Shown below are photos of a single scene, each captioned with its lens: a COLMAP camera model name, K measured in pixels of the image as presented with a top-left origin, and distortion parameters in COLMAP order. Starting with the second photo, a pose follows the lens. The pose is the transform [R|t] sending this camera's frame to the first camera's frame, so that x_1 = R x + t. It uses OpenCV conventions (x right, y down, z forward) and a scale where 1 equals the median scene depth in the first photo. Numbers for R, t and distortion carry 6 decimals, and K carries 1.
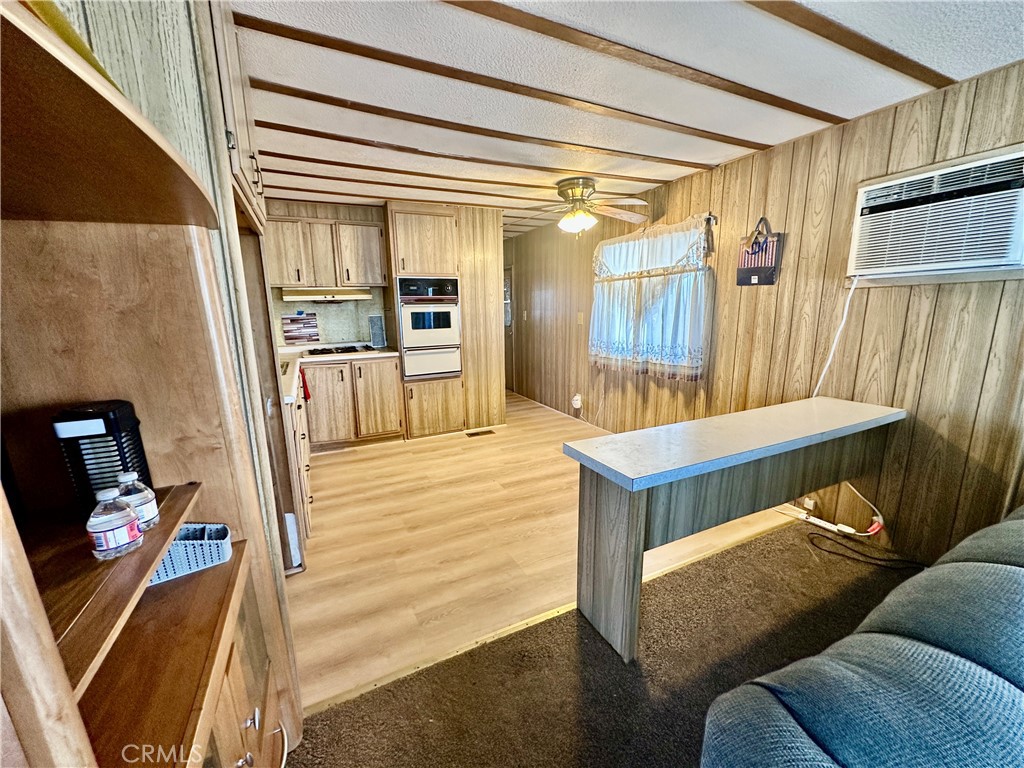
lens RADIAL K [[408.7, 0, 511.4], [0, 408.7, 385.3], [0, 0, 1]] dist [-0.003789, 0.000843]
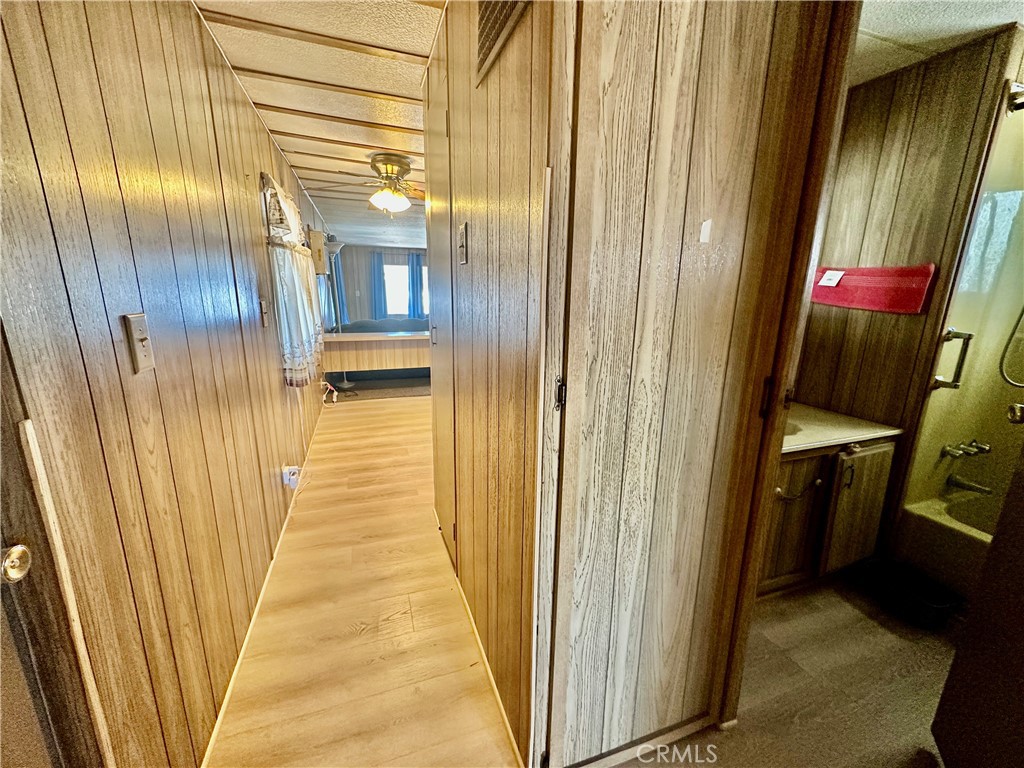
lens RADIAL K [[408.7, 0, 511.4], [0, 408.7, 385.3], [0, 0, 1]] dist [-0.003789, 0.000843]
pose [[-0.993448, -0.029717, 0.110354, -0.205416], [0.018065, 0.912628, 0.408392, -0.332447], [-0.112849, 0.407709, -0.906112, 1.723568]]
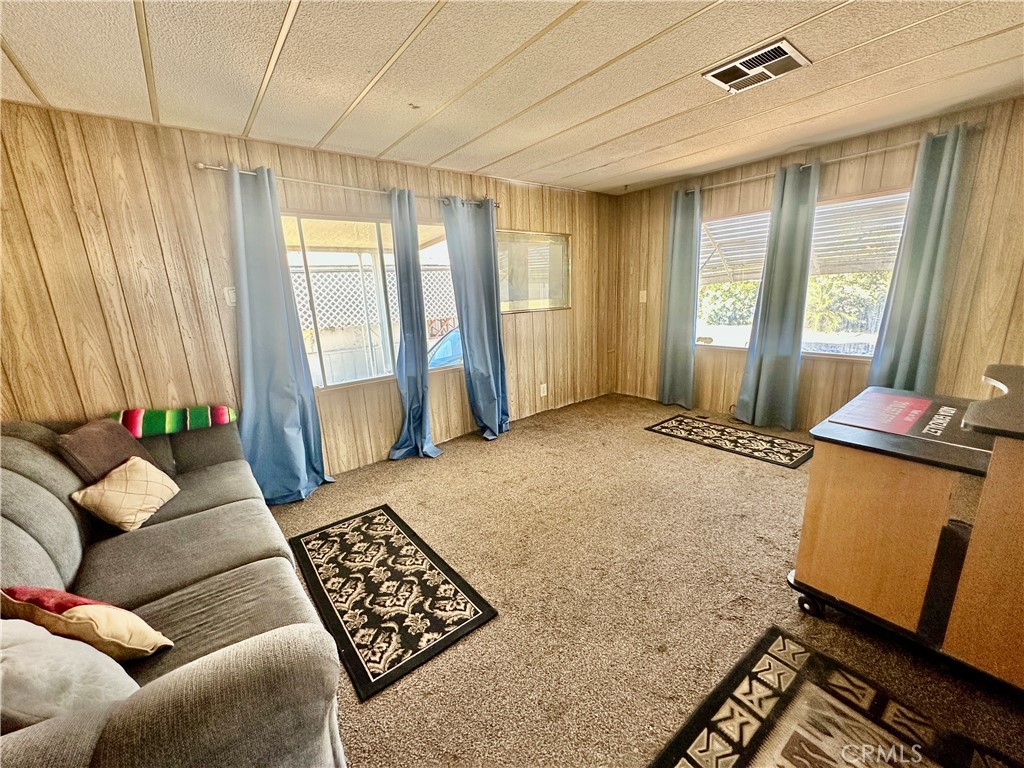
lens RADIAL K [[408.7, 0, 511.4], [0, 408.7, 385.3], [0, 0, 1]] dist [-0.003789, 0.000843]
pose [[-0.212445, -0.203349, 0.955781, -0.031307], [0.235671, 0.938573, 0.252071, 0.037176], [-0.948328, 0.278801, -0.151471, -0.181039]]
